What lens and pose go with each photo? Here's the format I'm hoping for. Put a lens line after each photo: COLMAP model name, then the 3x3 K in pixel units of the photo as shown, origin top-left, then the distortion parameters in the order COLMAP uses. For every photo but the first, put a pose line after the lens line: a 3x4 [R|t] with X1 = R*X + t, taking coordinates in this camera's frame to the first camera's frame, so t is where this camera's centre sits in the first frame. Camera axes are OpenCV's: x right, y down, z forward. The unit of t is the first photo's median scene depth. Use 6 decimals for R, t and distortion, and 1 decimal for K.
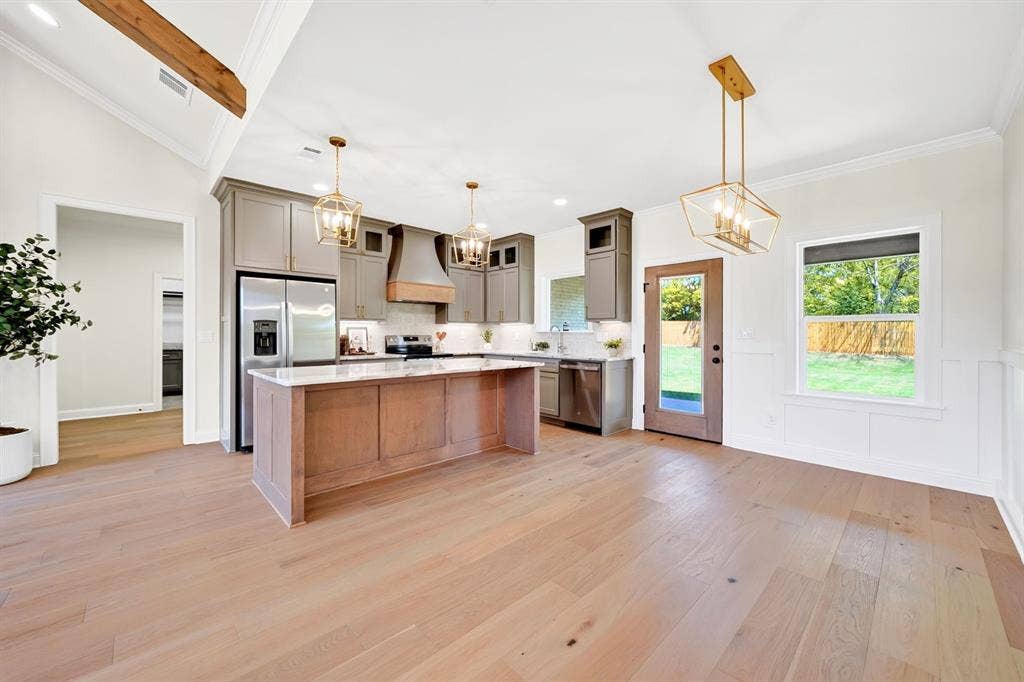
lens RADIAL K [[398.1, 0, 513.4], [0, 398.1, 333.4], [0, 0, 1]] dist [-0.007964, 0.001162]
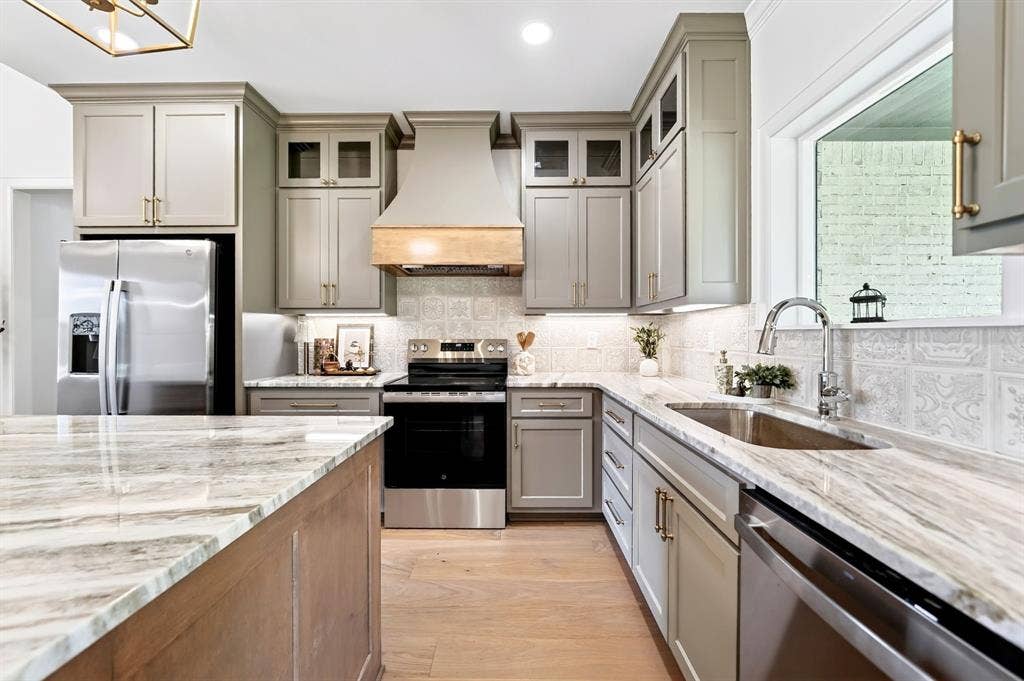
lens RADIAL K [[403.7, 0, 510.3], [0, 403.7, 336.8], [0, 0, 1]] dist [-0.010814, 0.002709]
pose [[0.715141, -0.000850, -0.698980, 0.173772], [0.002605, 0.999996, 0.001449, 0.001185], [0.698976, -0.002858, 0.715140, 0.826554]]
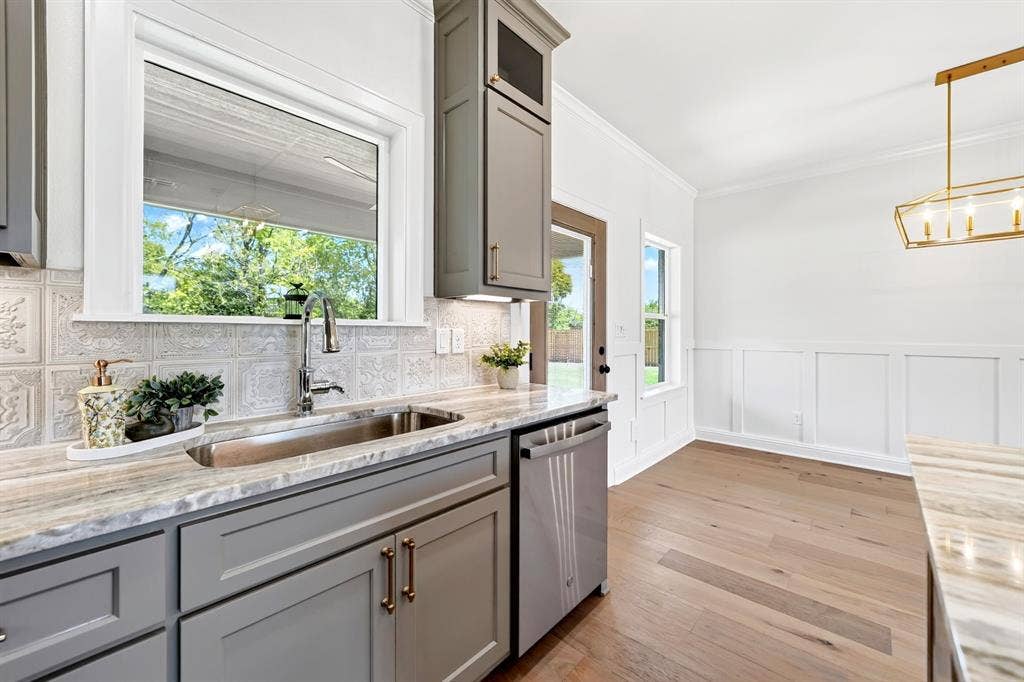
lens RADIAL K [[403.7, 0, 515.0], [0, 403.7, 329.1], [0, 0, 1]] dist [-0.010814, 0.002709]
pose [[-0.073168, 0.002659, 0.997316, -0.150467], [-0.001403, 0.999995, -0.002769, 0.000599], [-0.997319, -0.001602, -0.073164, 1.054616]]
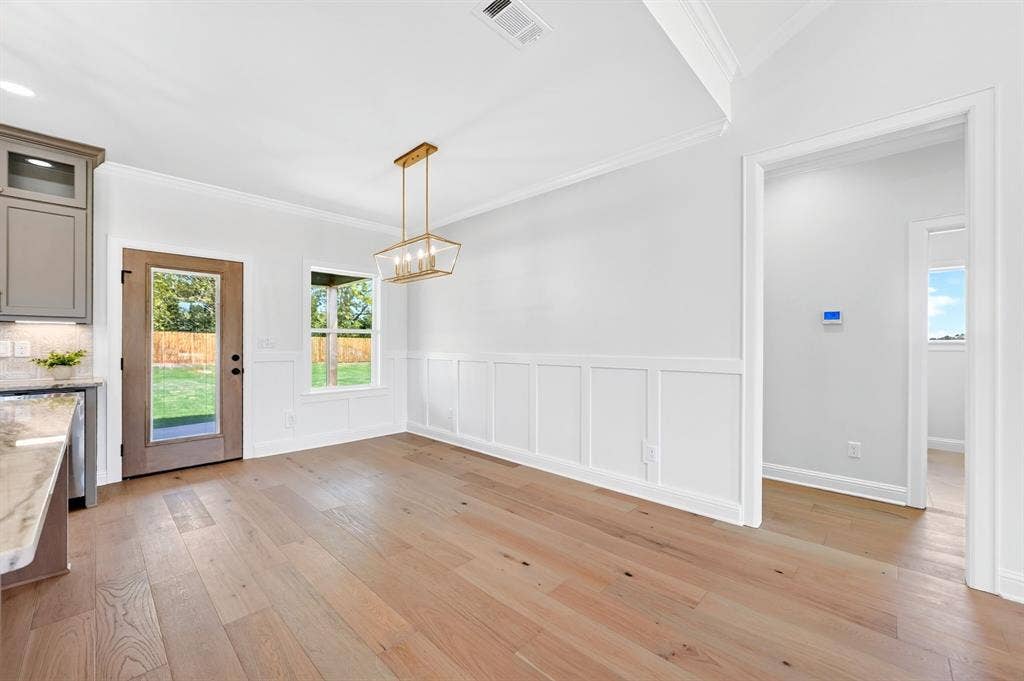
lens RADIAL K [[403.7, 0, 508.4], [0, 403.7, 343.4], [0, 0, 1]] dist [-0.010814, 0.002709]
pose [[-0.039551, -0.001380, 0.999217, -0.399199], [-0.002136, 0.999997, 0.001296, 0.000179], [-0.999215, -0.002083, -0.039554, 0.351451]]
